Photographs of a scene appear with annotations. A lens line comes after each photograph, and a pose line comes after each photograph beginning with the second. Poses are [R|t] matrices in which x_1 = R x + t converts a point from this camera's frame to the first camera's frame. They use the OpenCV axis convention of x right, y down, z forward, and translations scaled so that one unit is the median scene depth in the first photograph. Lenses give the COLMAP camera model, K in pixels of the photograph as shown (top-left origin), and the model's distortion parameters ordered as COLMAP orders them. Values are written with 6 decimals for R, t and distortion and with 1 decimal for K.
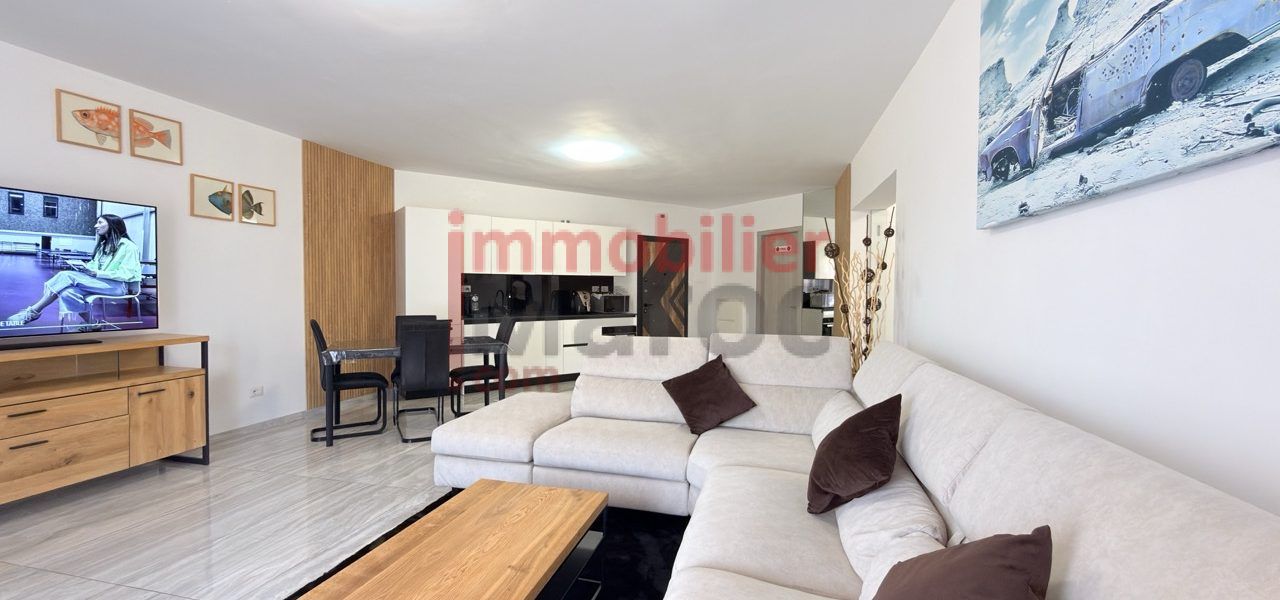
lens RADIAL K [[516.0, 0, 640.0], [0, 516.0, 300.0], [0, 0, 1]] dist [0.003051, 0.000519]
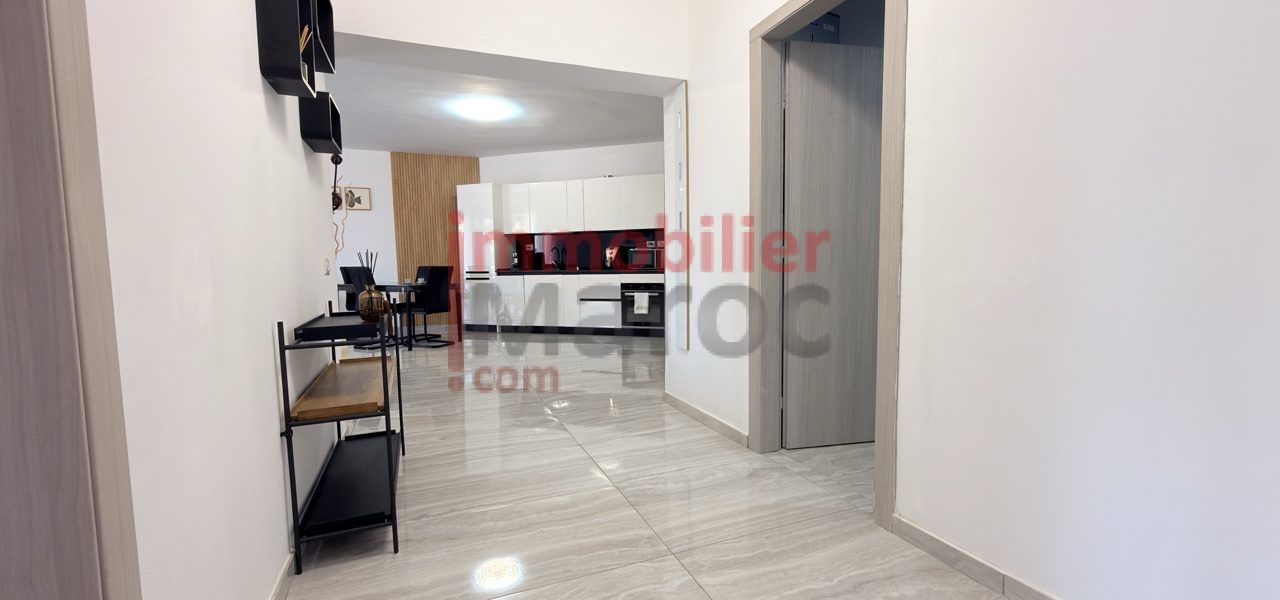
lens RADIAL K [[516.0, 0, 640.0], [0, 516.0, 300.0], [0, 0, 1]] dist [0.003051, 0.000519]
pose [[0.587267, 0.051343, -0.807763, 1.488825], [-0.002053, 0.998077, 0.061947, 0.049731], [0.809390, -0.034721, 0.586244, 0.959579]]
